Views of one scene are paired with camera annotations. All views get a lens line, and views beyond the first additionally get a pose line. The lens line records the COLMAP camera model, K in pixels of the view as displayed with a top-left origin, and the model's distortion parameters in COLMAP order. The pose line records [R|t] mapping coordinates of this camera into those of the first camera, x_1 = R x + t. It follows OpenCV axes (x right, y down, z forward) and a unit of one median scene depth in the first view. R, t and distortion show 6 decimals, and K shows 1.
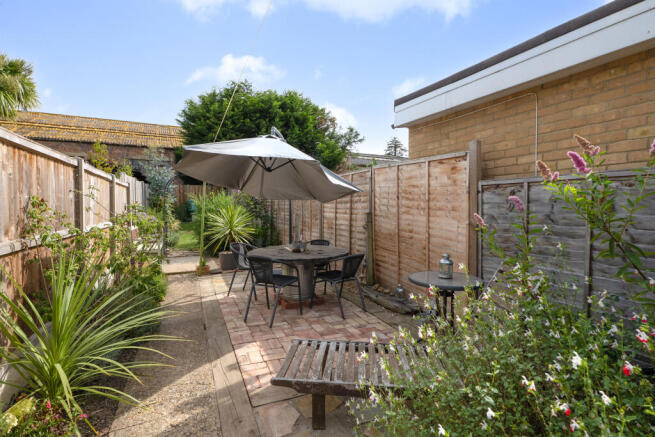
lens RADIAL K [[302.0, 0, 326.8], [0, 302.0, 215.8], [0, 0, 1]] dist [-0.001976, -0.000438]
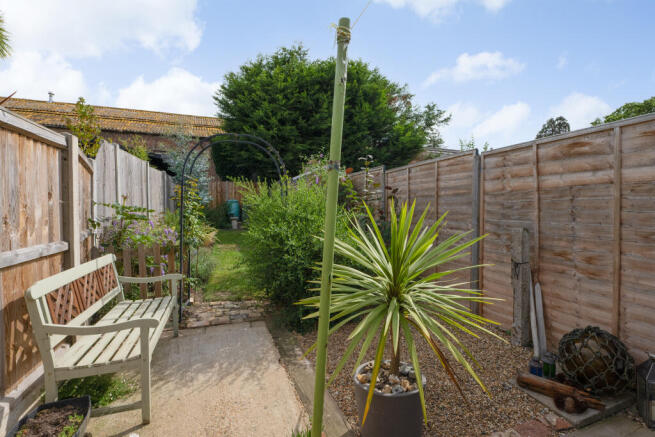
lens RADIAL K [[295.8, 0, 326.0], [0, 295.8, 210.4], [0, 0, 1]] dist [-0.000983, -0.000290]
pose [[0.995291, -0.000683, -0.096933, -0.133331], [-0.001456, 0.999757, -0.021998, -0.009246], [0.096925, 0.022036, 0.995048, 0.270794]]
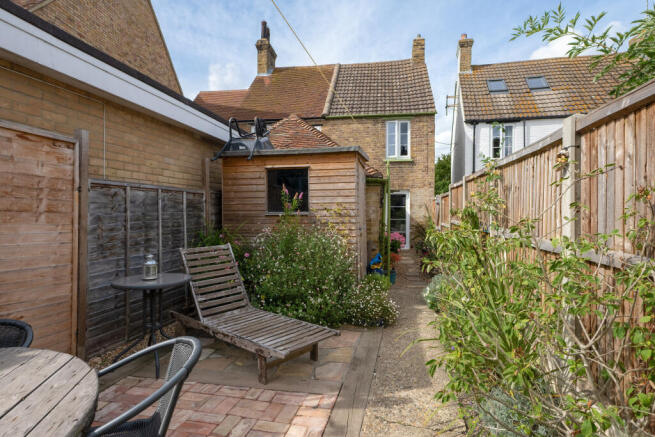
lens RADIAL K [[345.9, 0, 327.5], [0, 345.9, 210.3], [0, 0, 1]] dist [0.001593, 0.000278]
pose [[-0.778461, 0.002558, 0.627687, -0.734288], [0.023772, 0.999394, 0.025409, -0.030888], [-0.627242, 0.034701, -0.778051, 1.464601]]
